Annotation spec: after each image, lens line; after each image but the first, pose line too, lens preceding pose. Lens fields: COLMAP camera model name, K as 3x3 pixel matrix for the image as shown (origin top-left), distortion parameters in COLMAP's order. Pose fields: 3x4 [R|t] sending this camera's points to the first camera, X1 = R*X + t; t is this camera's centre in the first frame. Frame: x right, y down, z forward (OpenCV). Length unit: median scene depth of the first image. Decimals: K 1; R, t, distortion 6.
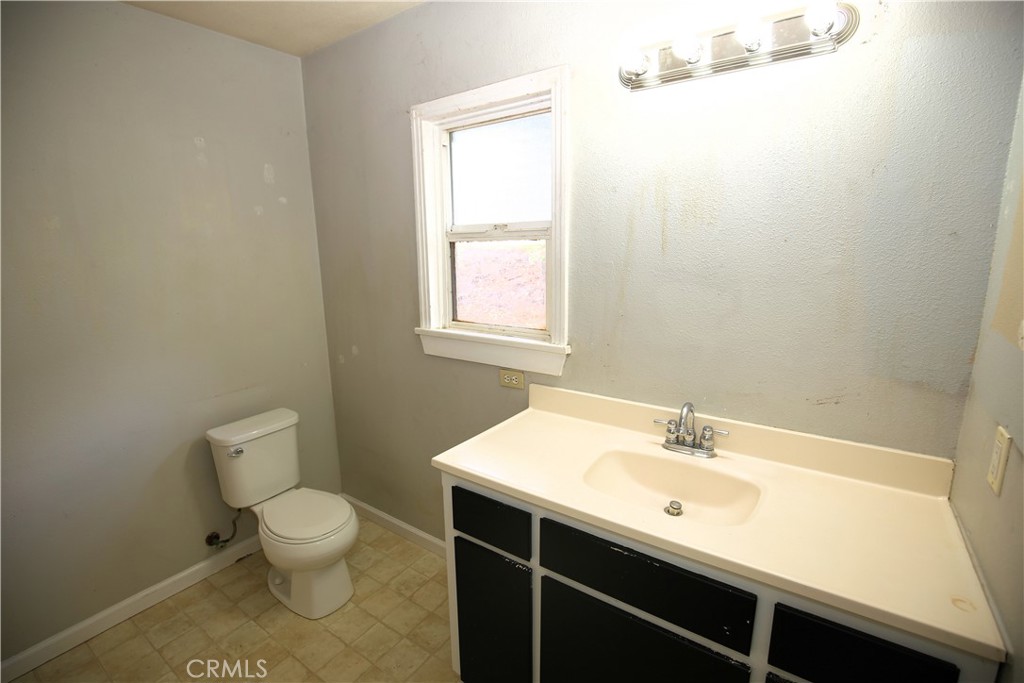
lens RADIAL K [[498.2, 0, 491.9], [0, 498.2, 339.5], [0, 0, 1]] dist [-0.026628, -0.000411]
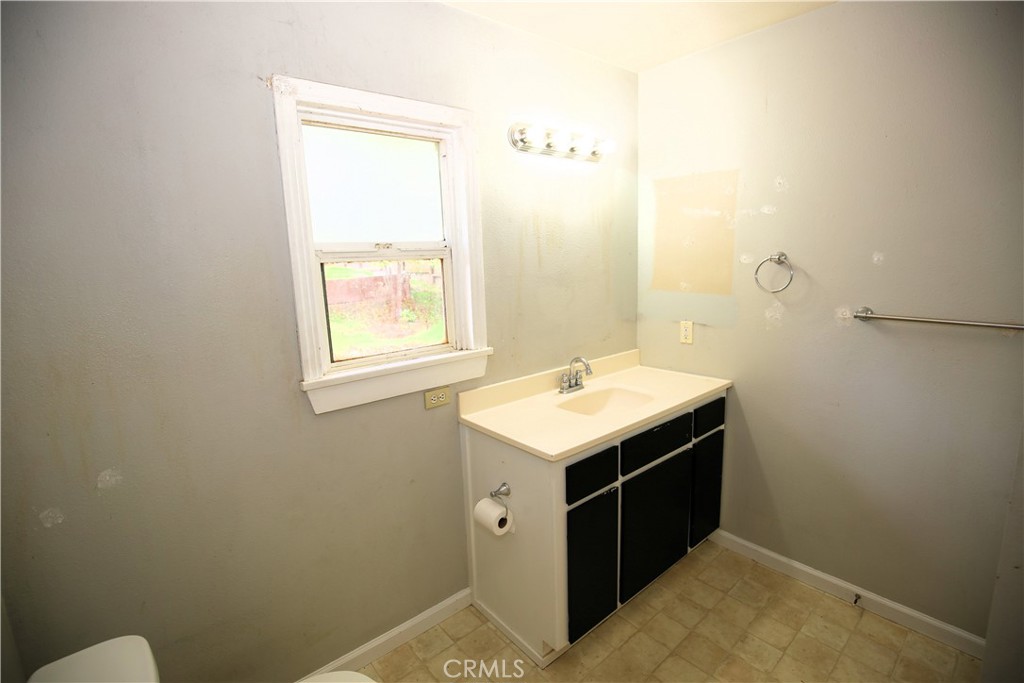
lens RADIAL K [[478.9, 0, 512.0], [0, 478.9, 341.5], [0, 0, 1]] dist [-0.034820, 0.000553]
pose [[0.197882, -0.148487, 0.968914, -0.877702], [0.221058, 0.969756, 0.103470, -0.099919], [-0.954974, 0.193711, 0.224722, 0.649208]]
